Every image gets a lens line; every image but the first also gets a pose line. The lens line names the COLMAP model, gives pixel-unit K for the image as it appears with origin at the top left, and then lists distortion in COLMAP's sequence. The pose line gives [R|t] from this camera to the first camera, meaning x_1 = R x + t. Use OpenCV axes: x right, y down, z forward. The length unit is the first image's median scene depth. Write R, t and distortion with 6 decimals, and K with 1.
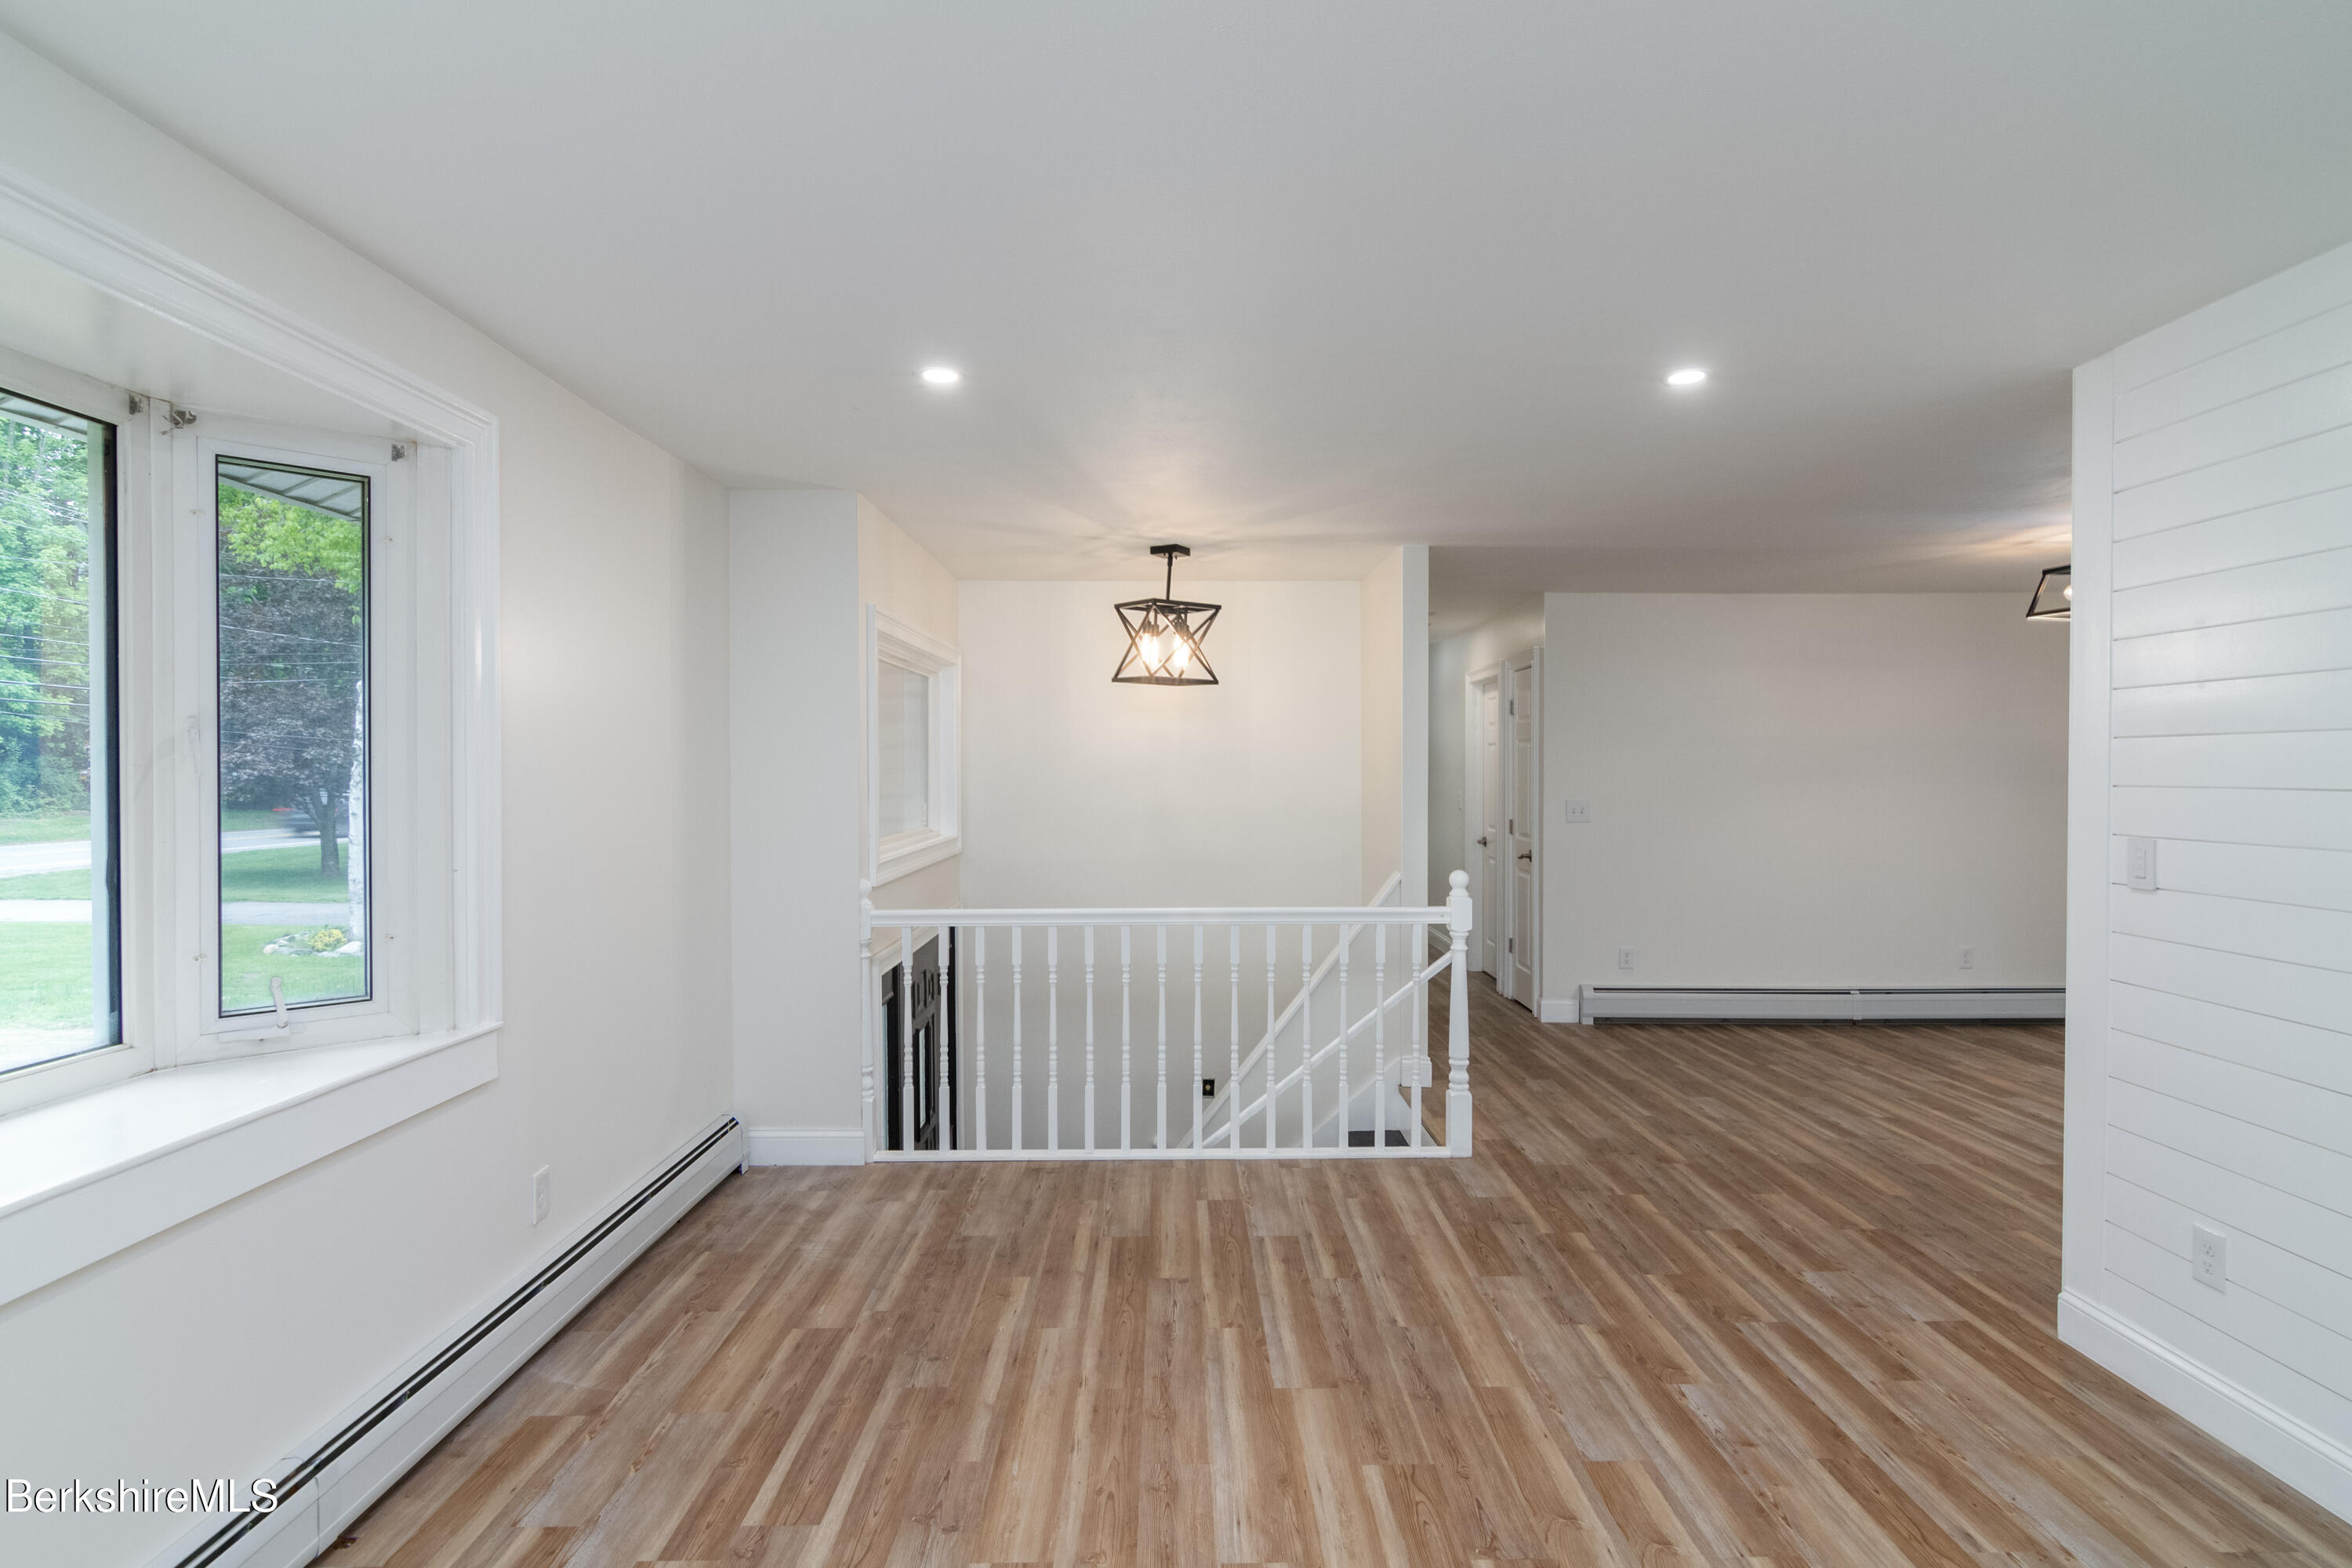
lens RADIAL K [[1207.7, 0, 1176.3], [0, 1207.7, 780.7], [0, 0, 1]] dist [-0.007459, 0.005649]
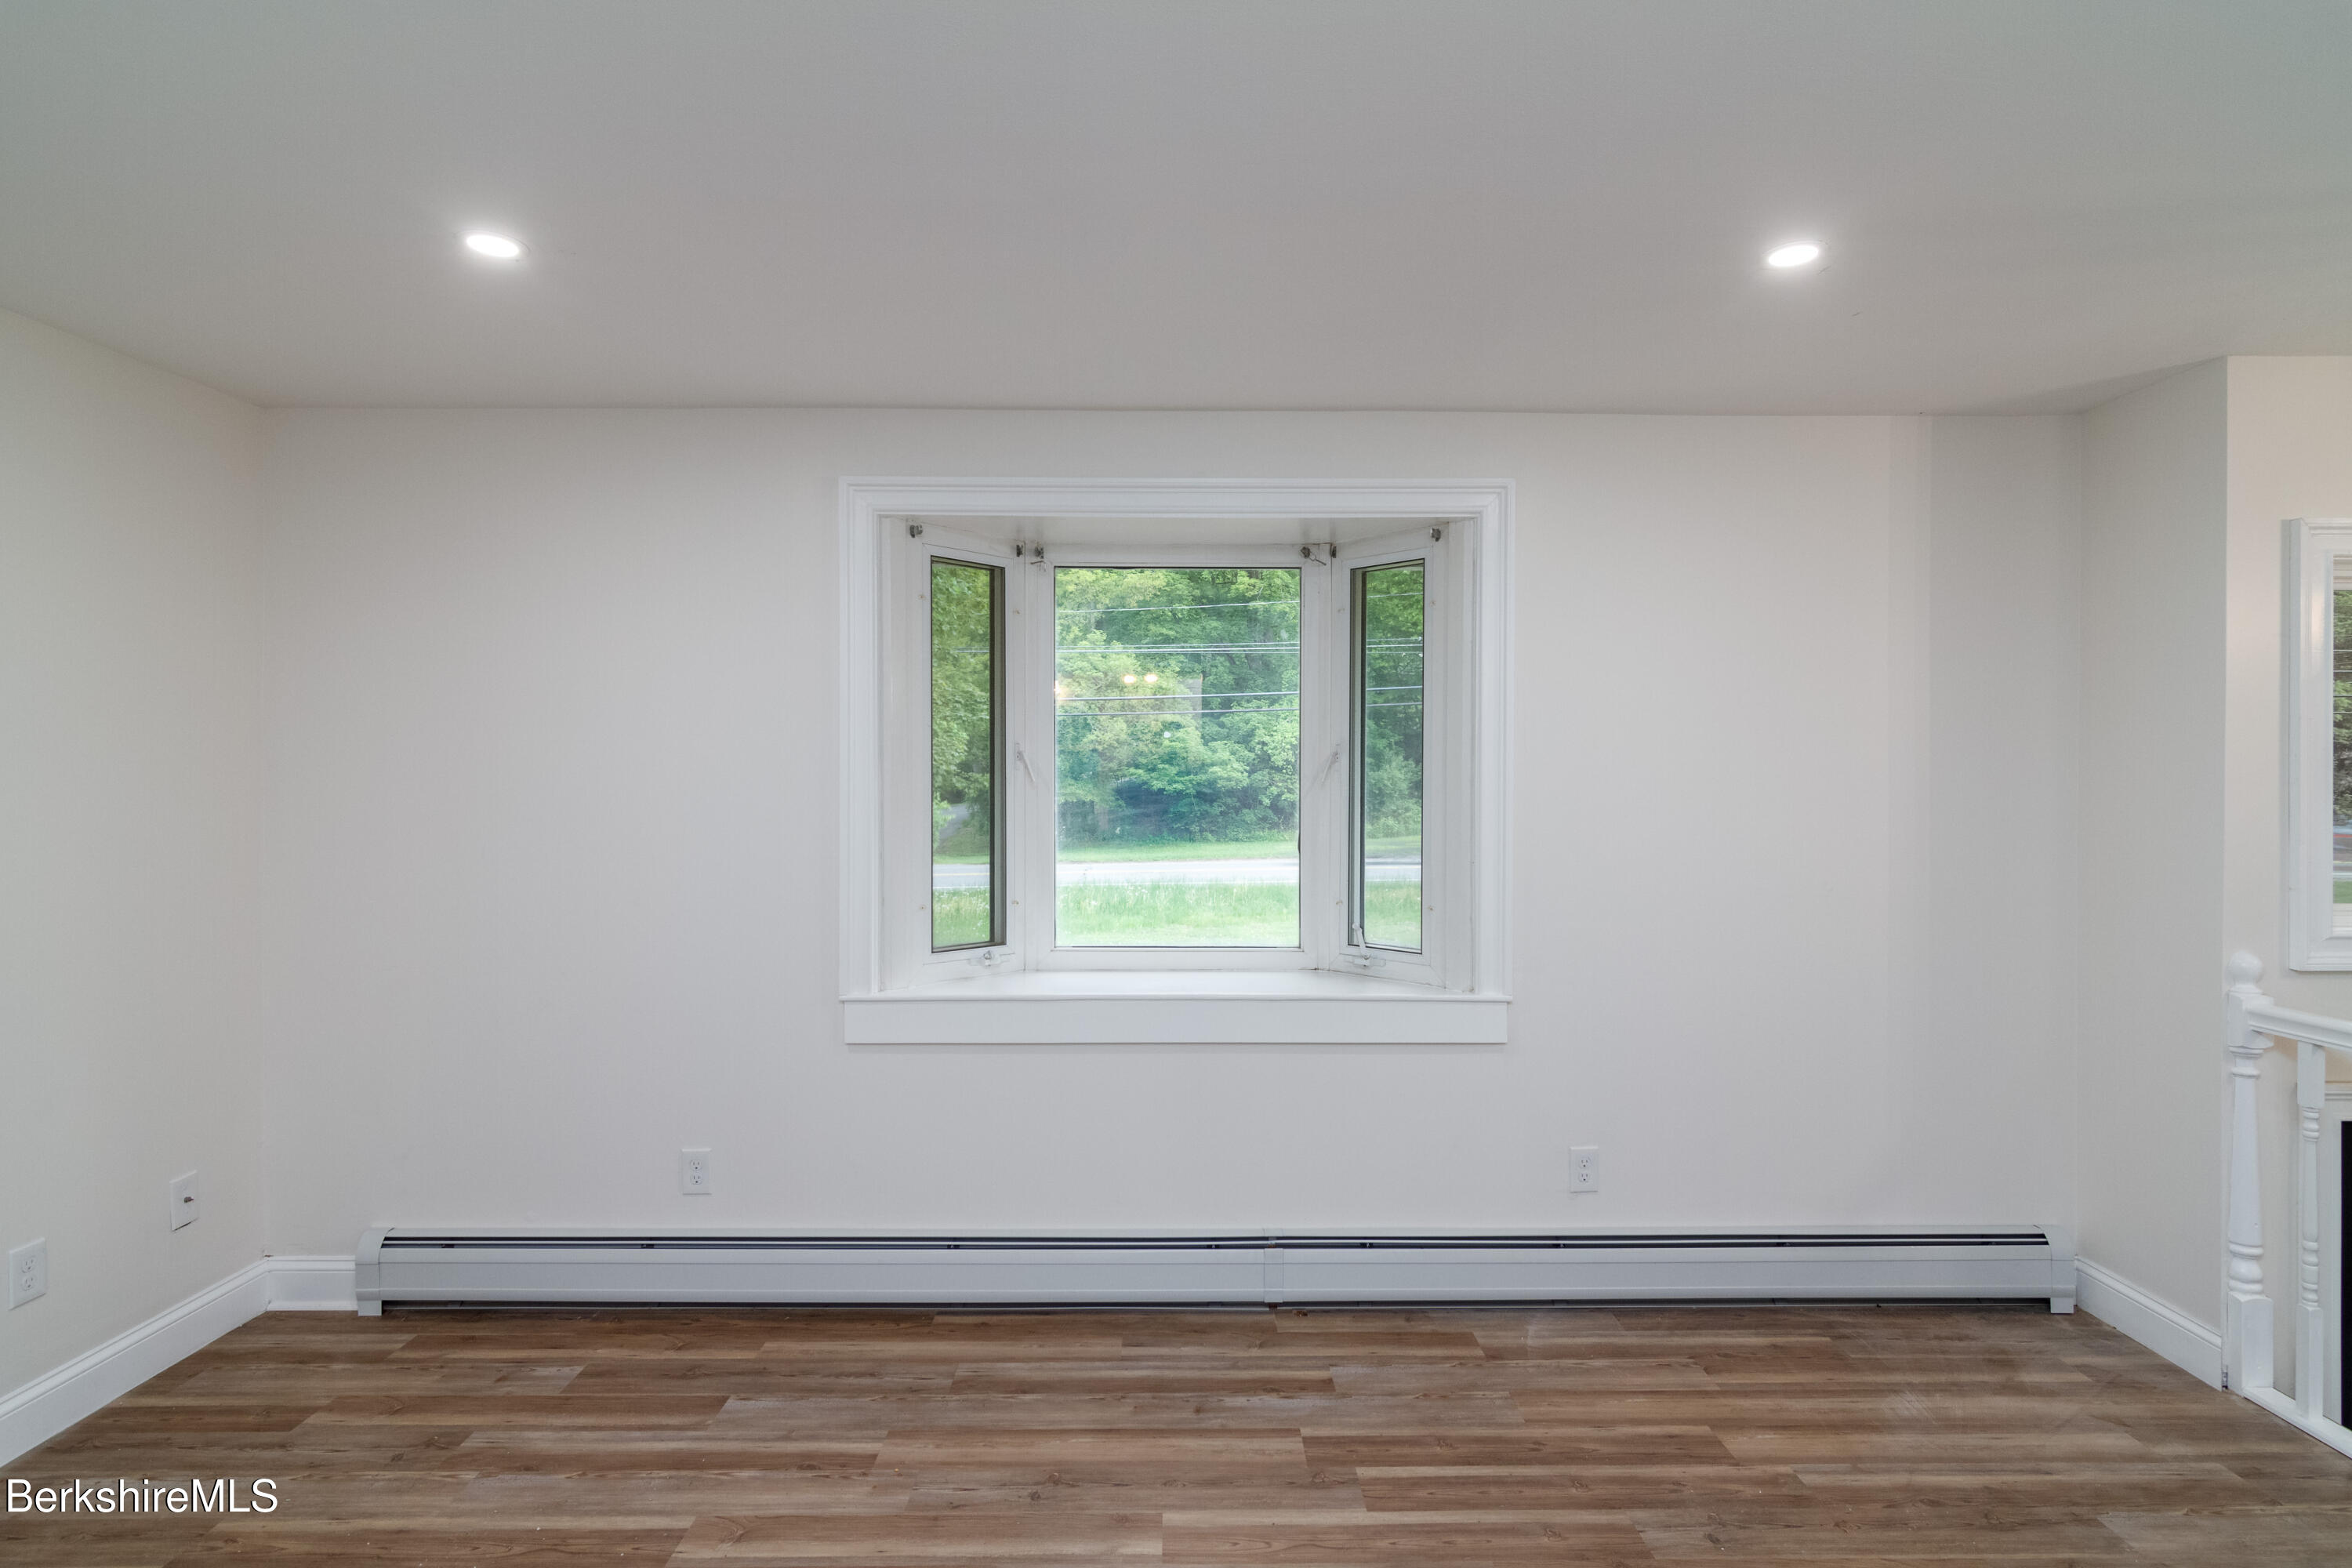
lens RADIAL K [[1207.7, 0, 1198.4], [0, 1207.7, 754.8], [0, 0, 1]] dist [-0.007459, 0.005649]
pose [[0.015664, -0.011205, -0.999815, 0.490221], [-0.016215, 0.999803, -0.011459, -0.011365], [0.999746, 0.016392, 0.015479, 0.546332]]
